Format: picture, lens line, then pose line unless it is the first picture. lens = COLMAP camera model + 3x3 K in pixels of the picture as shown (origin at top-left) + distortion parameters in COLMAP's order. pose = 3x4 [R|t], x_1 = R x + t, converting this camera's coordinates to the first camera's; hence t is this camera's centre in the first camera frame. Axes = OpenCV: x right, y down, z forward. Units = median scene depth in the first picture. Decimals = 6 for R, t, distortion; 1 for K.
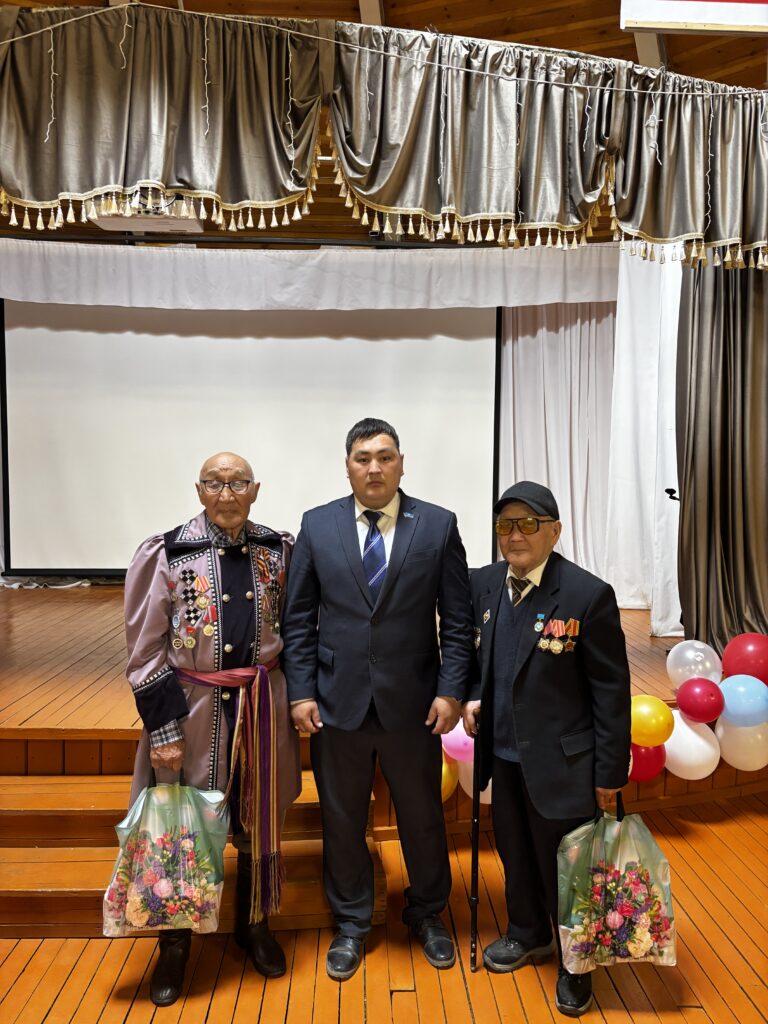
lens RADIAL K [[762.2, 0, 372.1], [0, 762.2, 517.9], [0, 0, 1]] dist [0.047612, -0.049718]
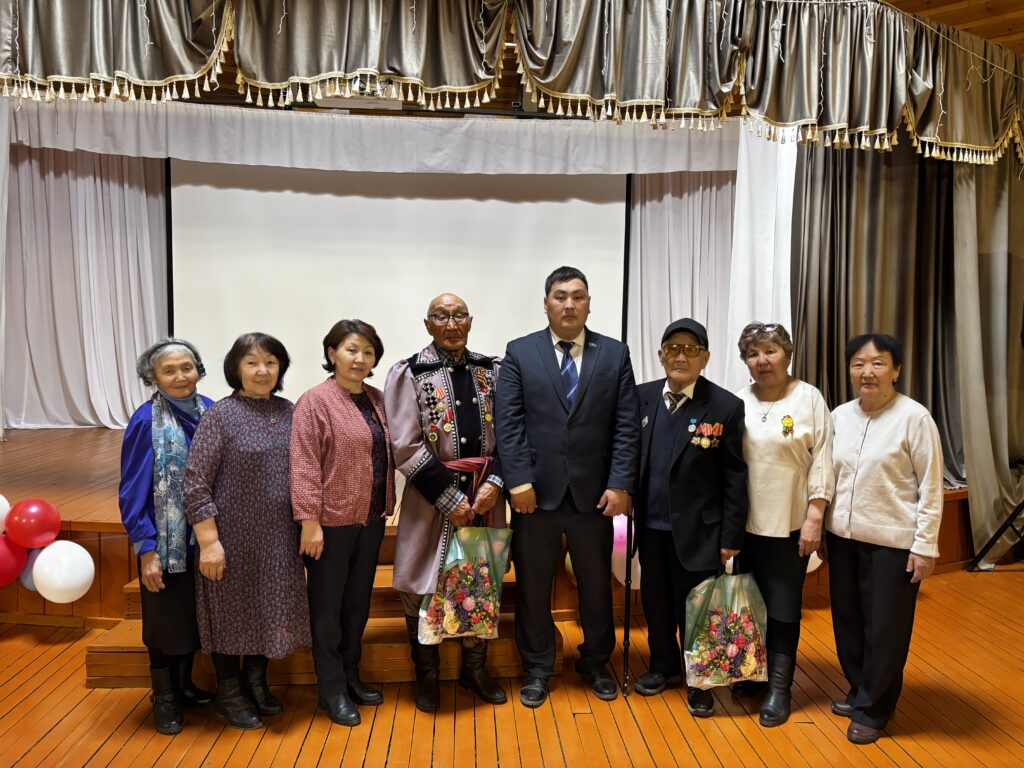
lens RADIAL K [[762.2, 0, 513.8], [0, 762.2, 389.4], [0, 0, 1]] dist [0.047612, -0.049718]
pose [[0.999030, 0.005879, 0.043631, -0.103397], [-0.006453, 0.999894, 0.013036, 0.044183], [-0.043550, -0.013305, 0.998963, -0.206349]]
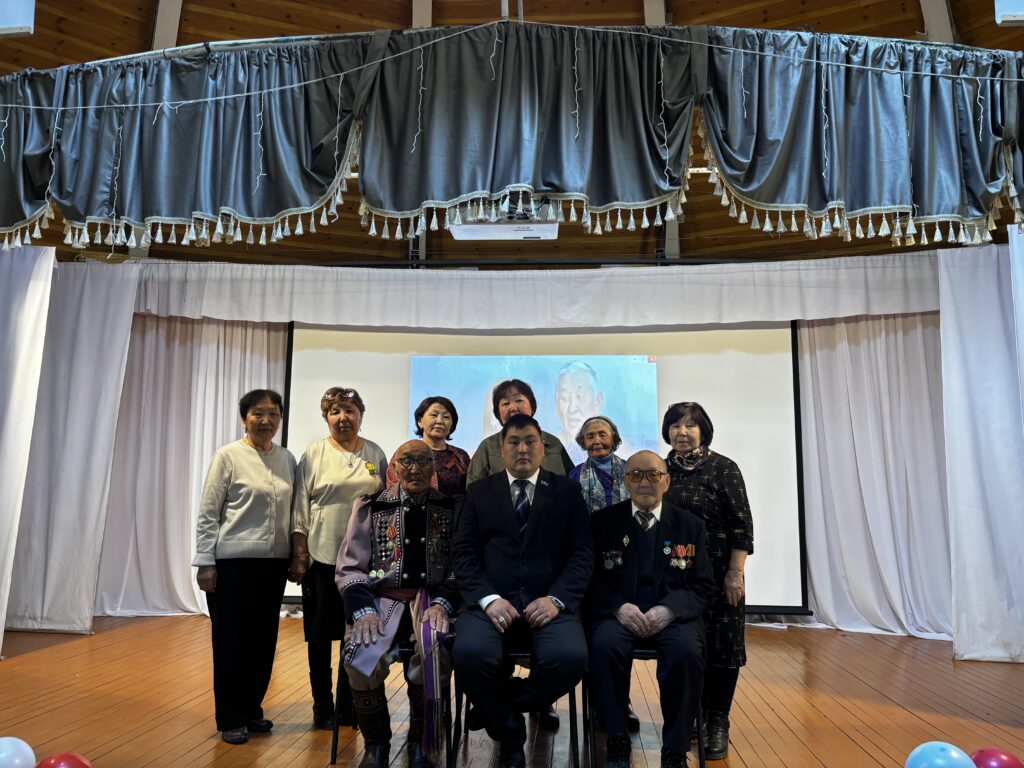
lens RADIAL K [[767.4, 0, 512.0], [0, 767.4, 384.0], [0, 0, 1]] dist [0.043260, -0.054583]
pose [[0.994398, -0.009110, -0.105311, -0.188829], [-0.012214, 0.979703, -0.200081, -0.007832], [0.104996, 0.200247, 0.974103, 0.117387]]
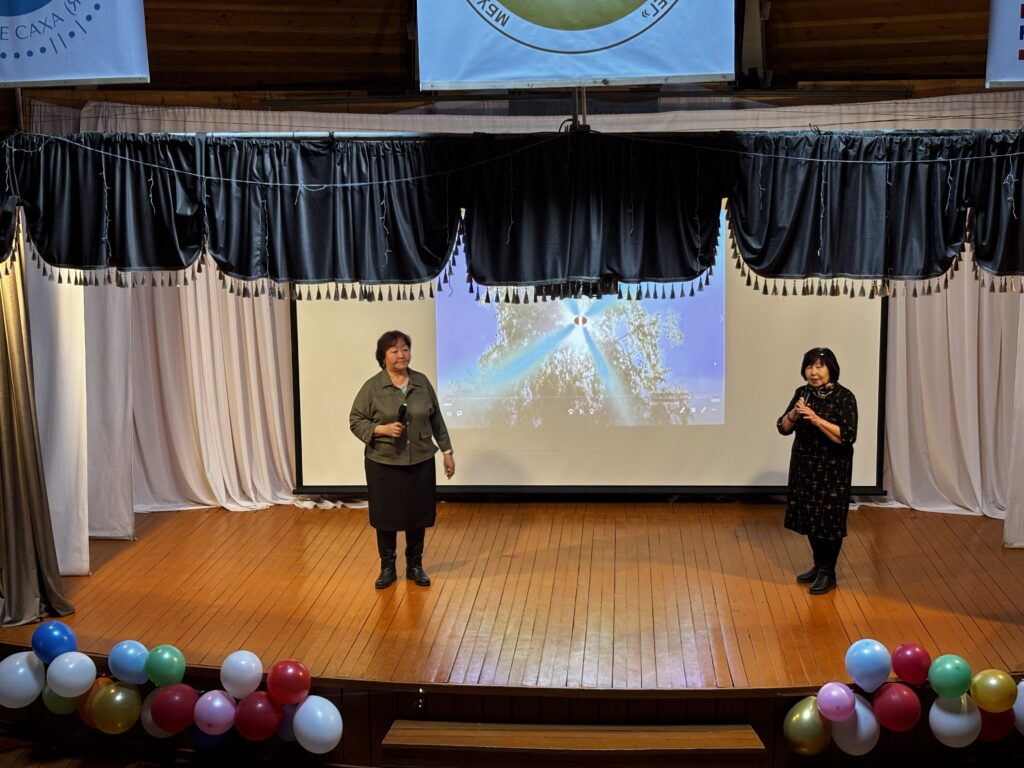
lens RADIAL K [[1544.8, 0, 508.7], [0, 1544.8, 386.6], [0, 0, 1]] dist [0.221965, -0.943417]
pose [[0.994908, -0.000161, -0.100789, -0.152908], [0.010677, 0.994540, 0.103809, -0.493171], [0.100222, -0.104356, 0.989477, -1.509516]]
